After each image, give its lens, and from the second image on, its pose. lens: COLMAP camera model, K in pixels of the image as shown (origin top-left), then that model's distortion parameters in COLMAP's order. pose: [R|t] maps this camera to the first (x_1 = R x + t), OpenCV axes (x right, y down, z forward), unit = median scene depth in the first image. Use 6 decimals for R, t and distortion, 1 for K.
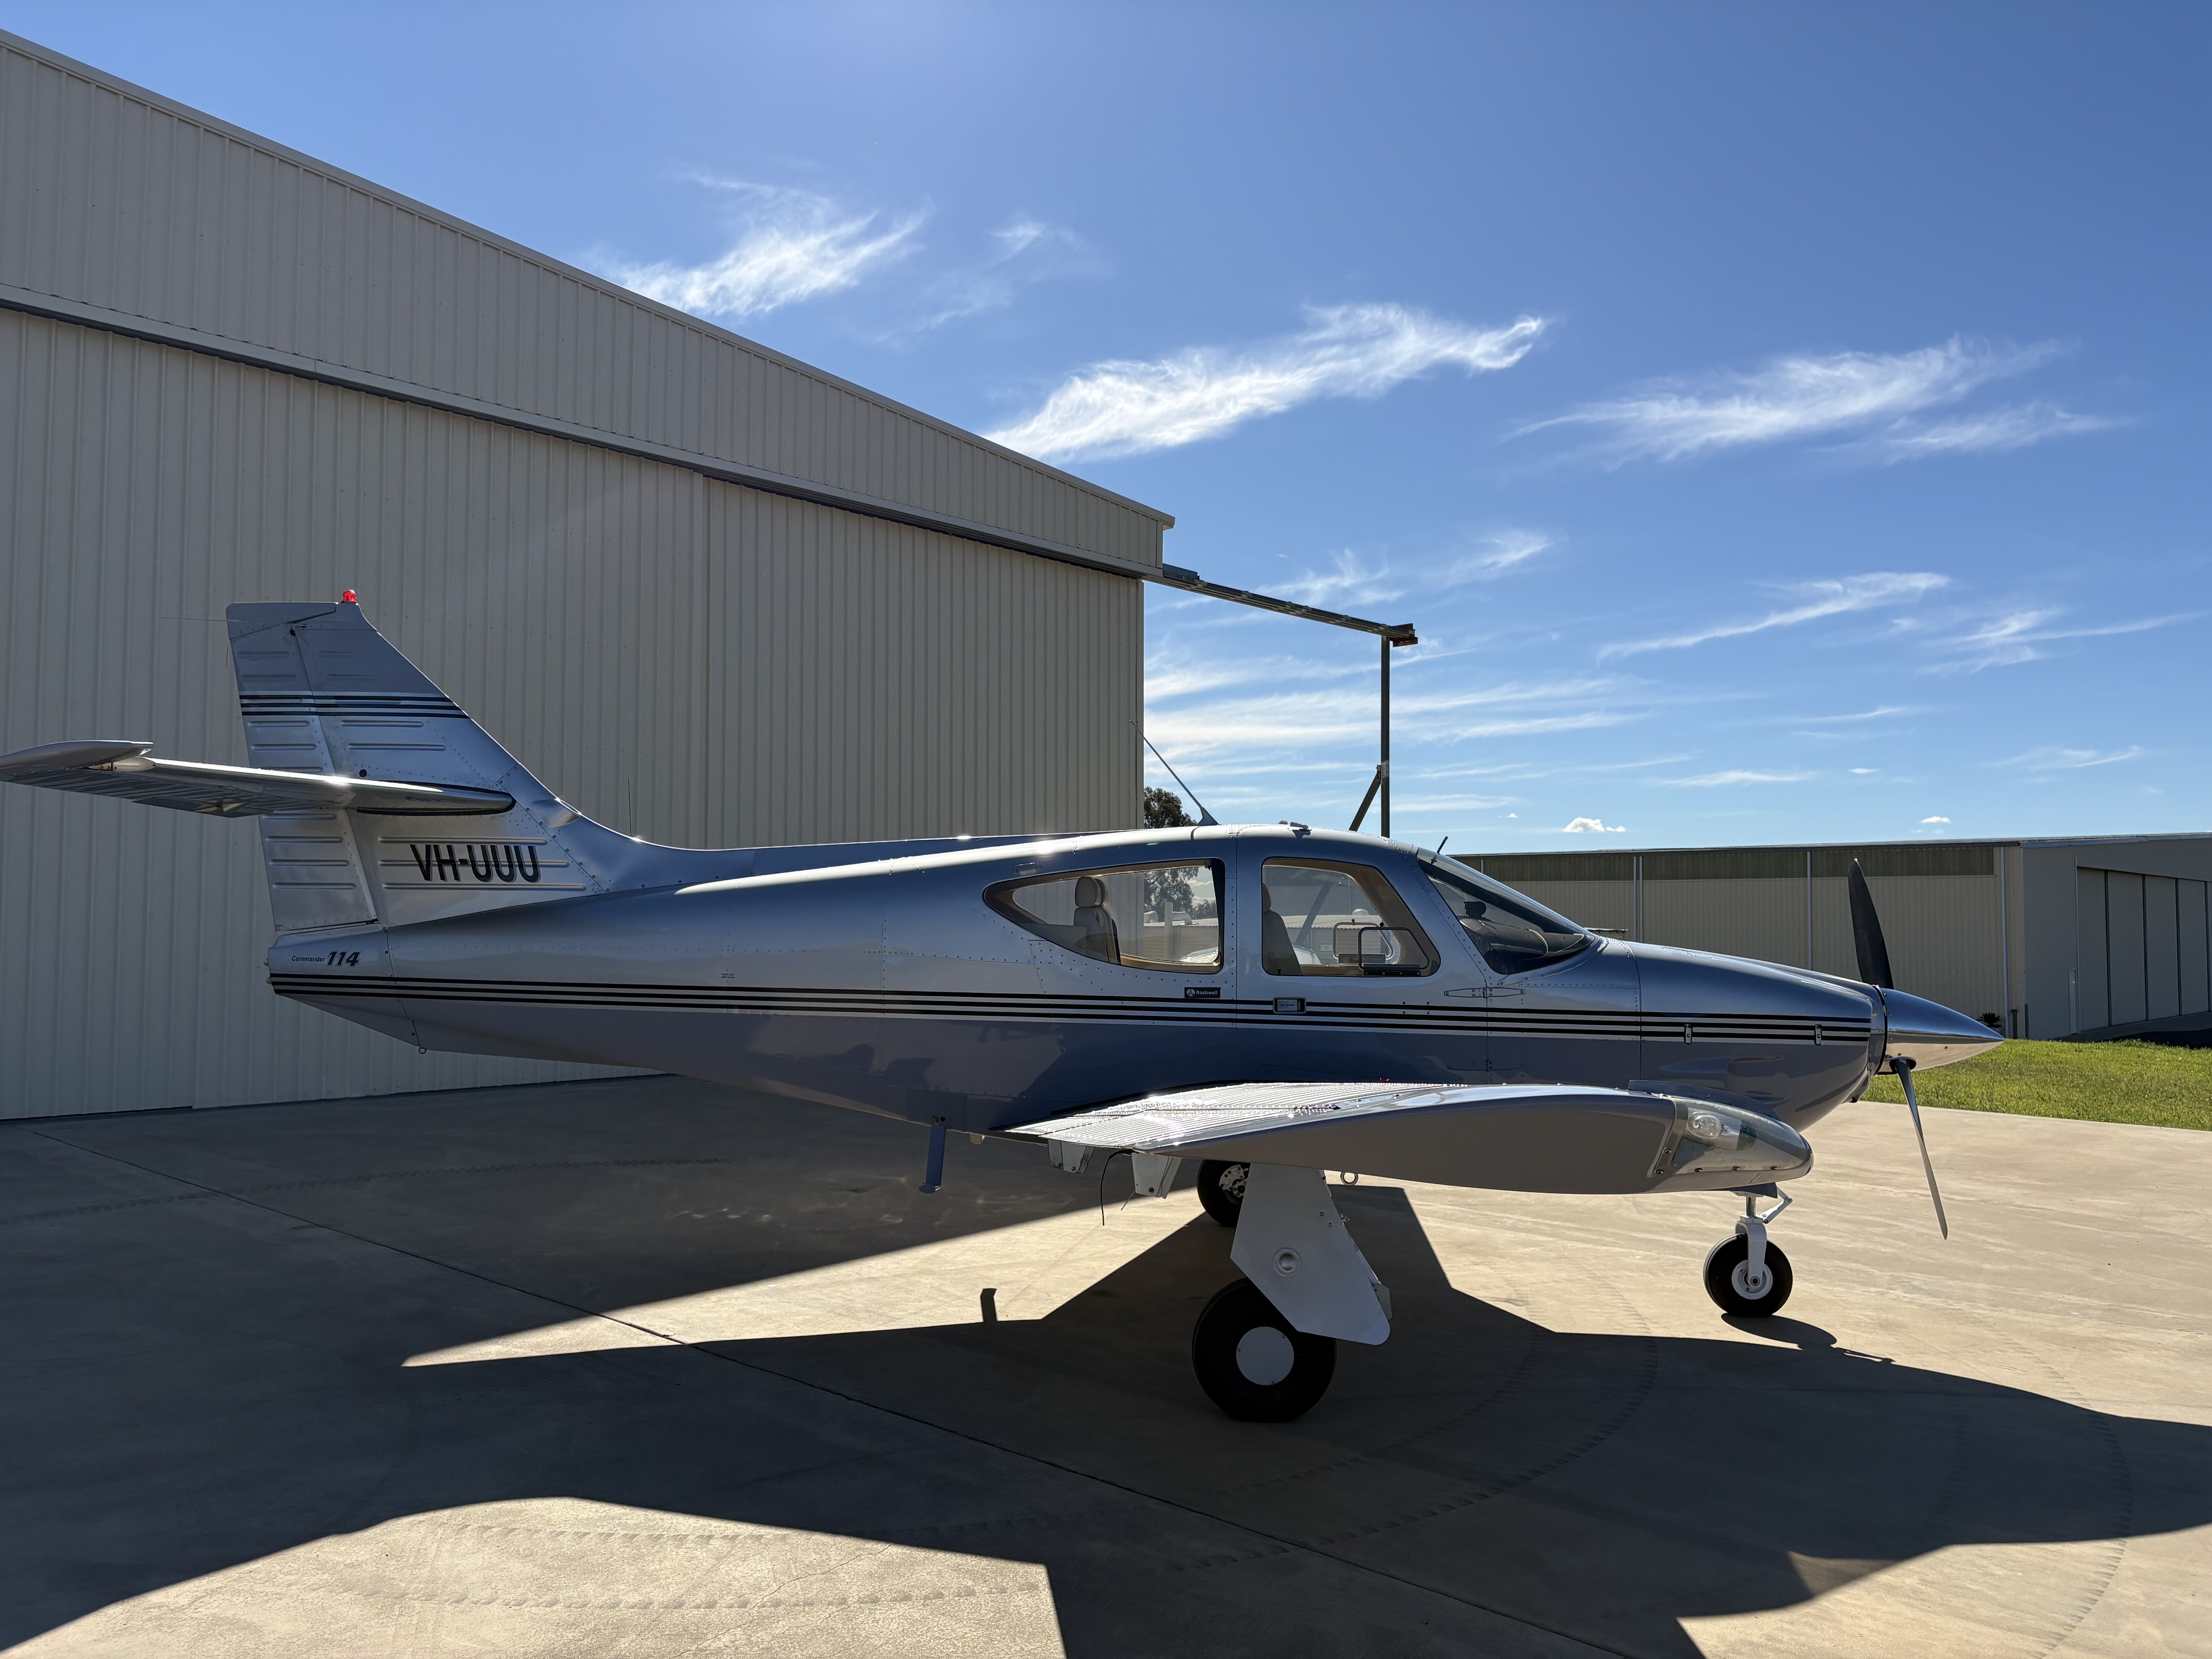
lens RADIAL K [[1689.9, 0, 1100.6], [0, 1689.9, 834.9], [0, 0, 1]] dist [0.083570, -0.089013]
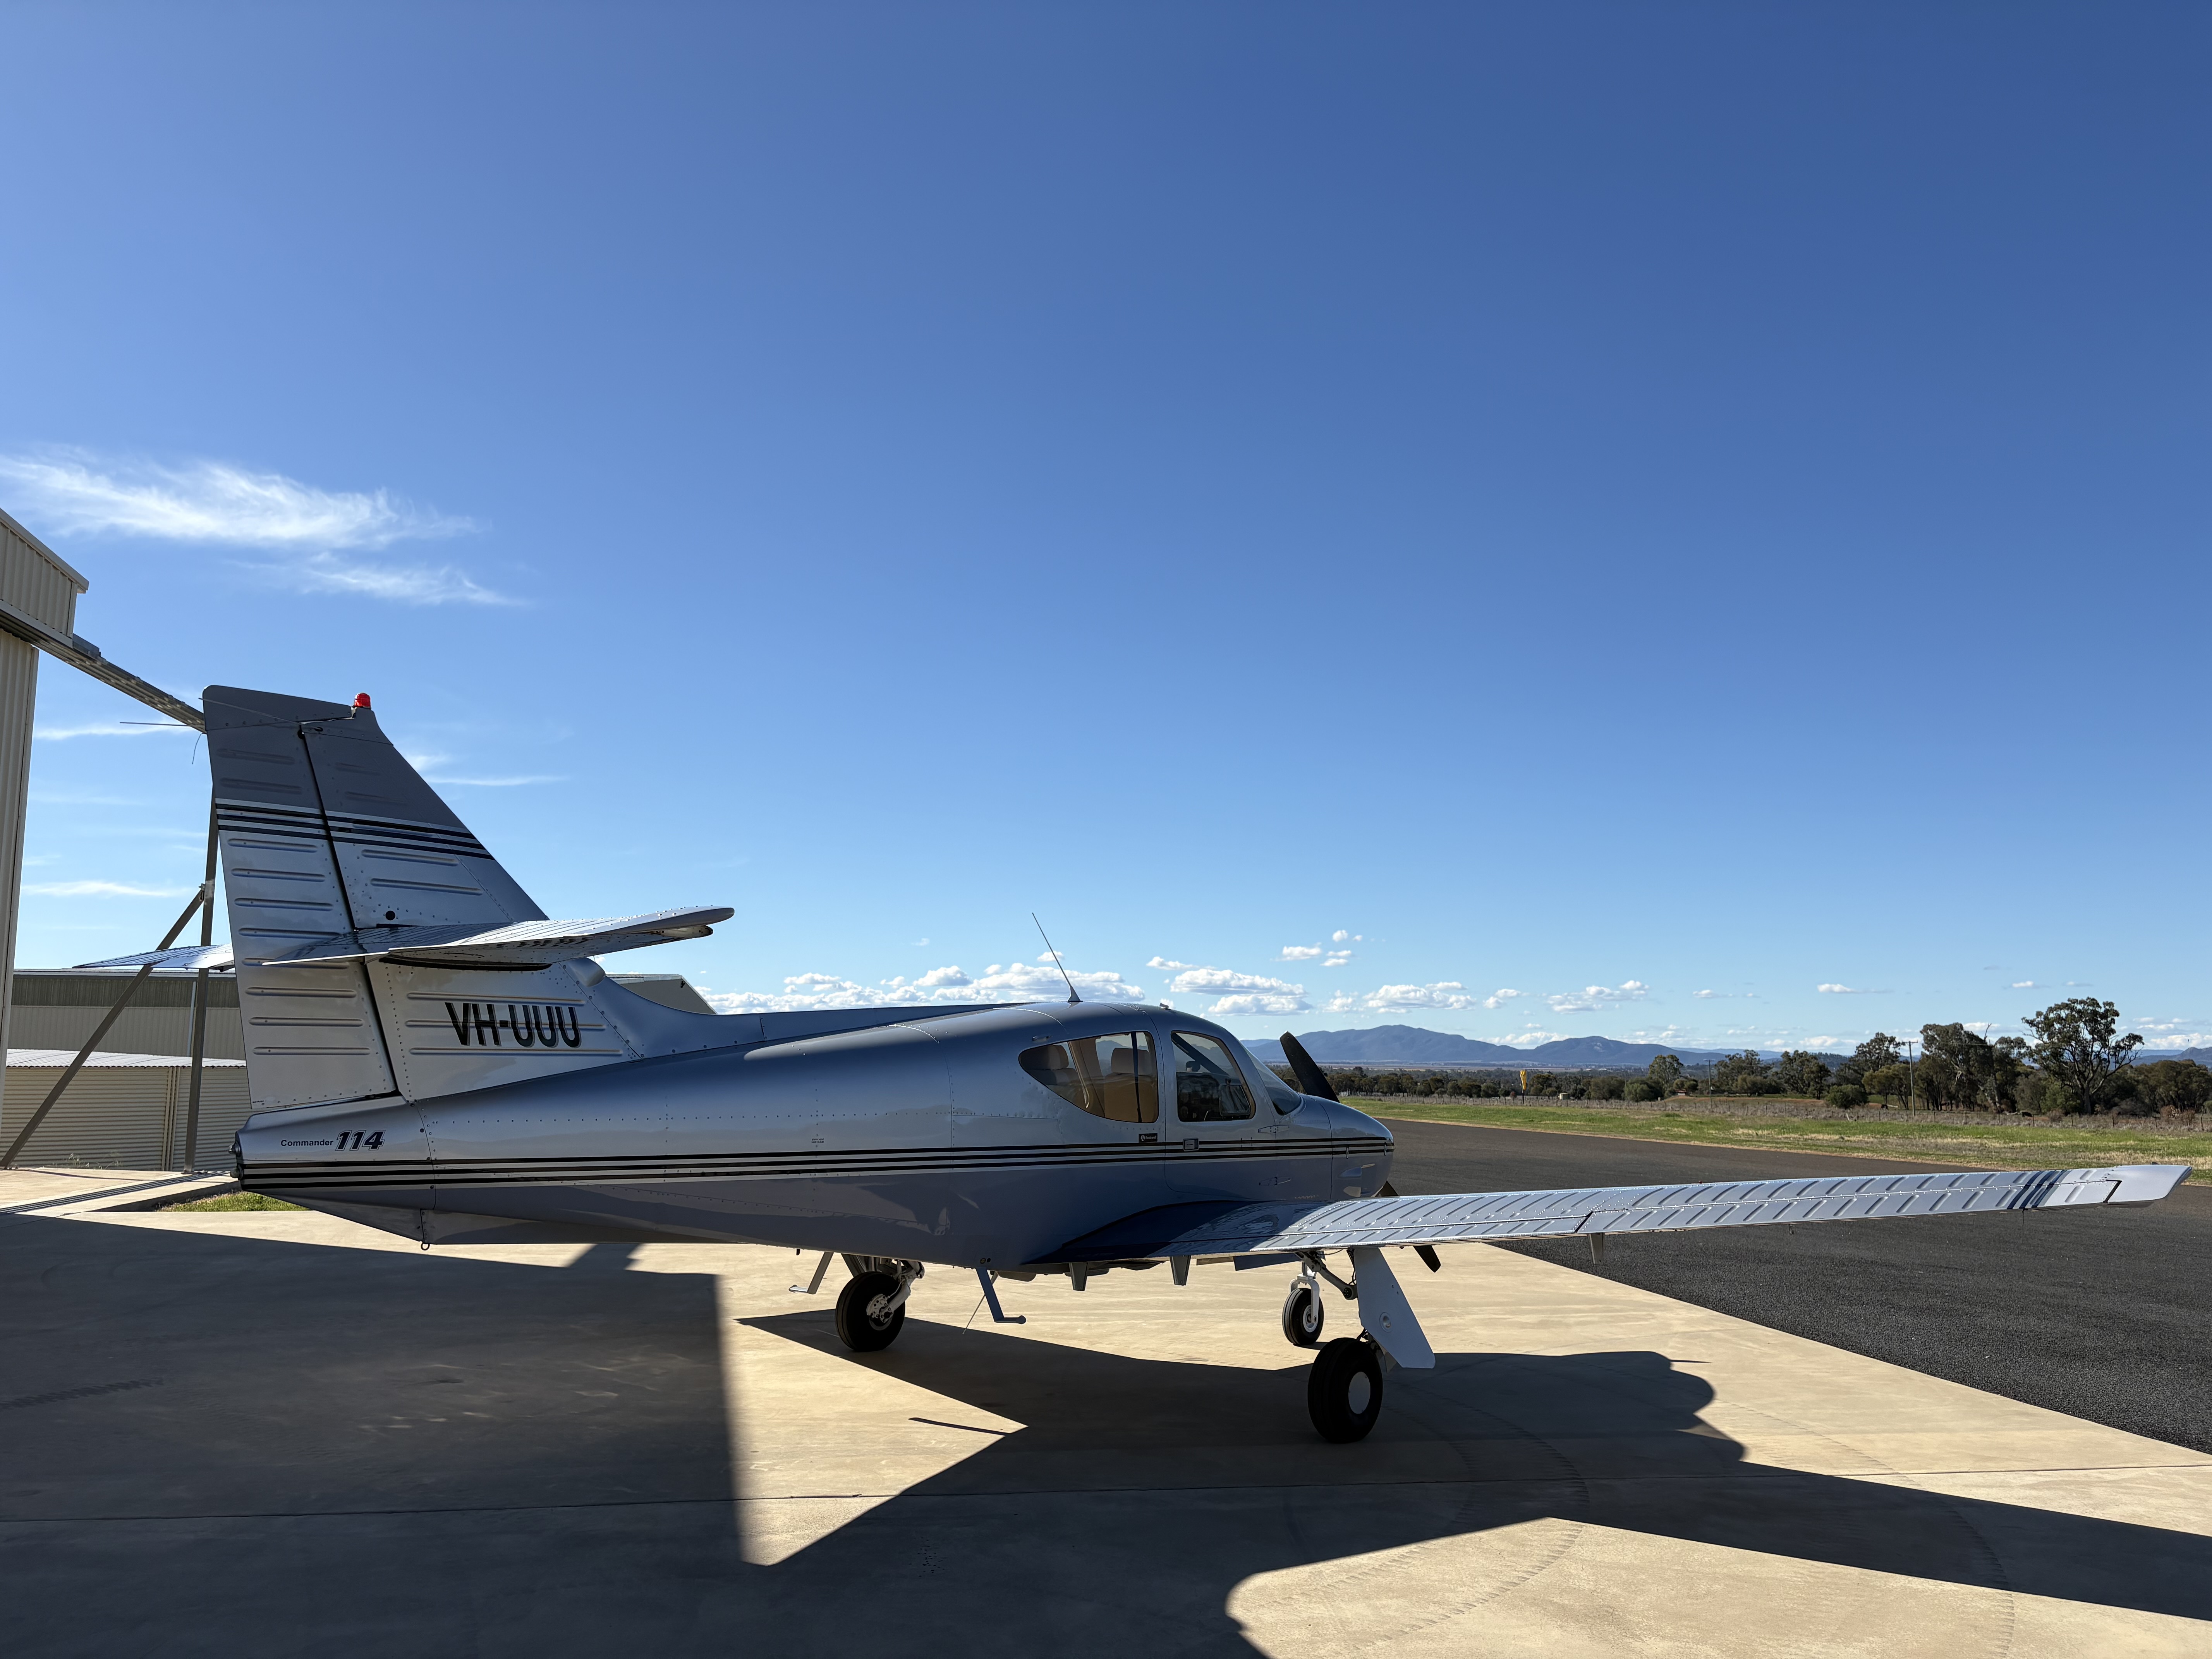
lens RADIAL K [[1689.9, 0, 1100.6], [0, 1689.9, 834.9], [0, 0, 1]] dist [0.083570, -0.089013]
pose [[0.614861, 0.099133, 0.782380, -0.309118], [-0.043206, 0.994812, -0.092094, -0.004700], [-0.787451, 0.022822, 0.615955, 0.073375]]
